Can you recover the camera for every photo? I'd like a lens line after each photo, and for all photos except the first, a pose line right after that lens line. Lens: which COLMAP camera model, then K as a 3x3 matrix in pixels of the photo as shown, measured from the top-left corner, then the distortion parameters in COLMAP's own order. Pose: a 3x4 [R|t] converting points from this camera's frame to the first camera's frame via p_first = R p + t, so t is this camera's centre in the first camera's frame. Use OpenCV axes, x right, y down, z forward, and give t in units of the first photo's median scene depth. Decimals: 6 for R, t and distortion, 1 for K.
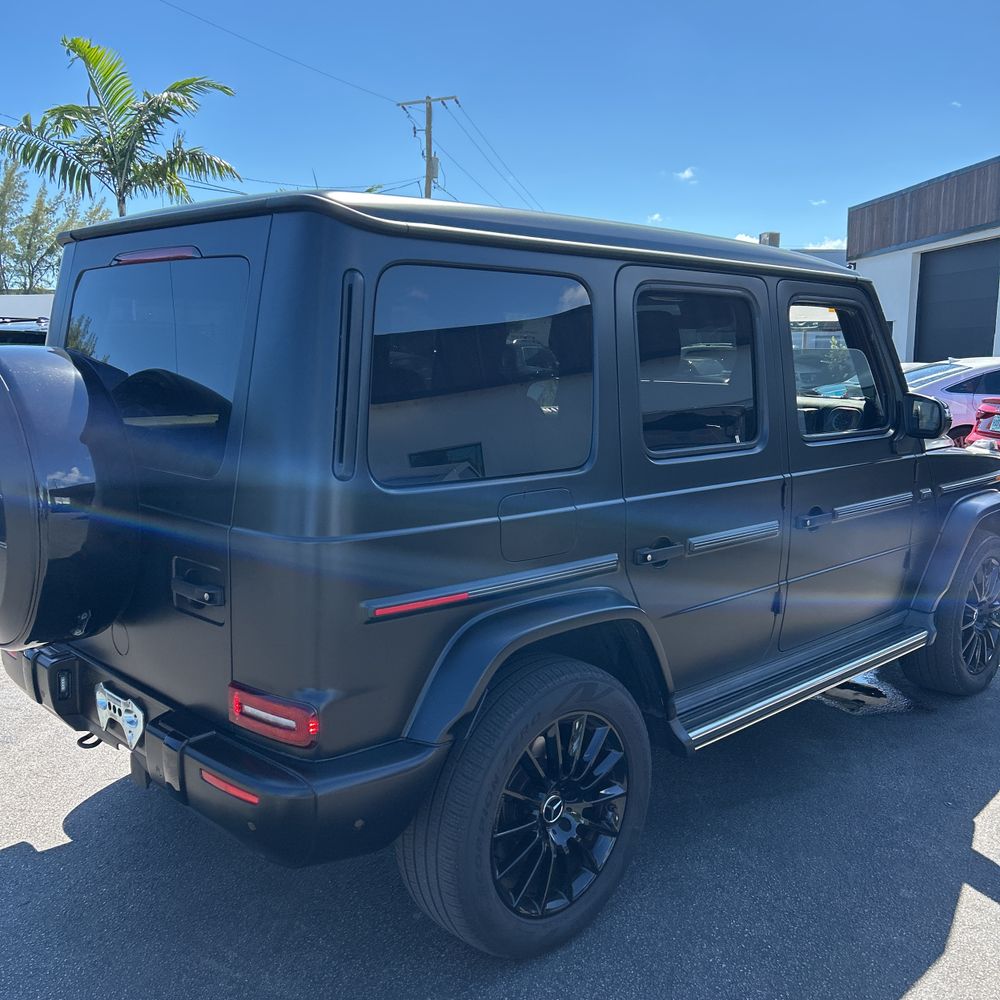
lens RADIAL K [[1020.7, 0, 485.1], [0, 1020.7, 509.6], [0, 0, 1]] dist [0.009427, -0.002713]
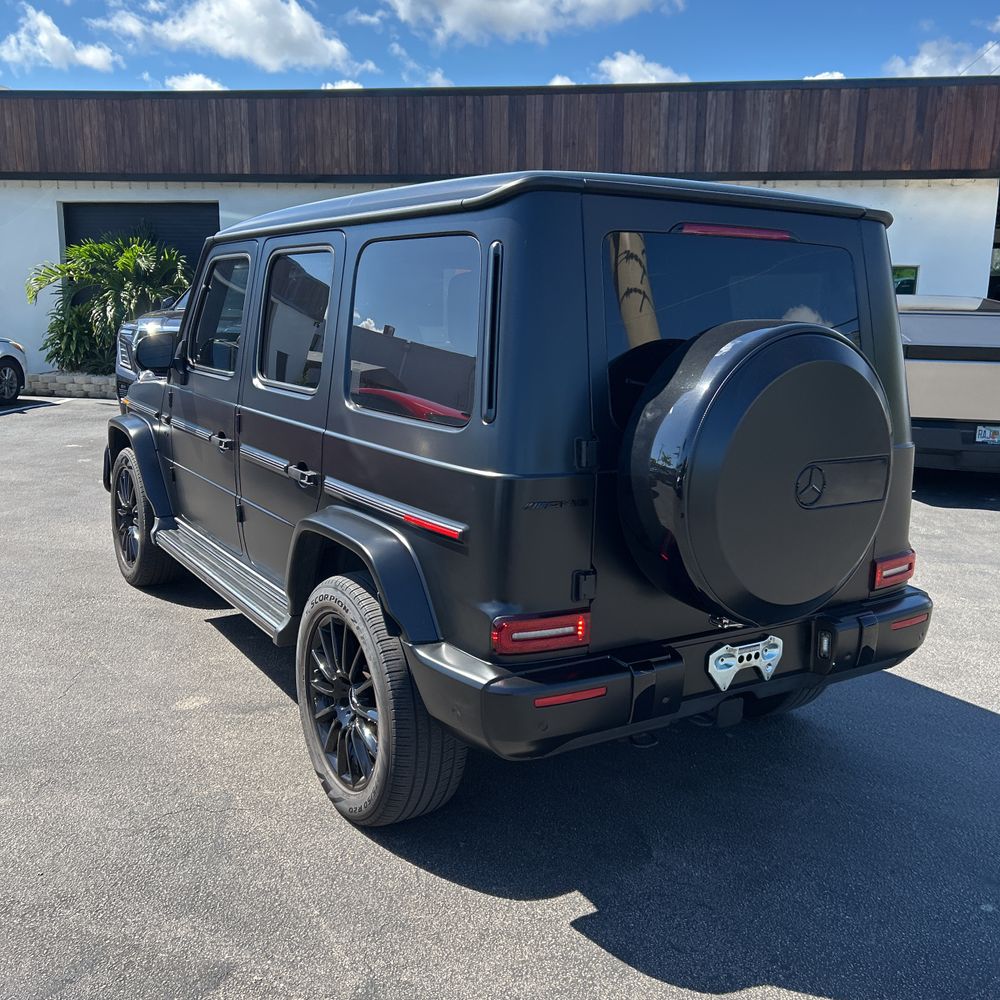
lens RADIAL K [[1022.7, 0, 489.5], [0, 1022.7, 481.5], [0, 0, 1]] dist [0.031911, -0.031008]
pose [[0.208578, -0.176971, 0.961861, -1.253686], [0.138109, 0.978966, 0.150169, -0.162804], [-0.968205, 0.101520, 0.228632, 0.881365]]
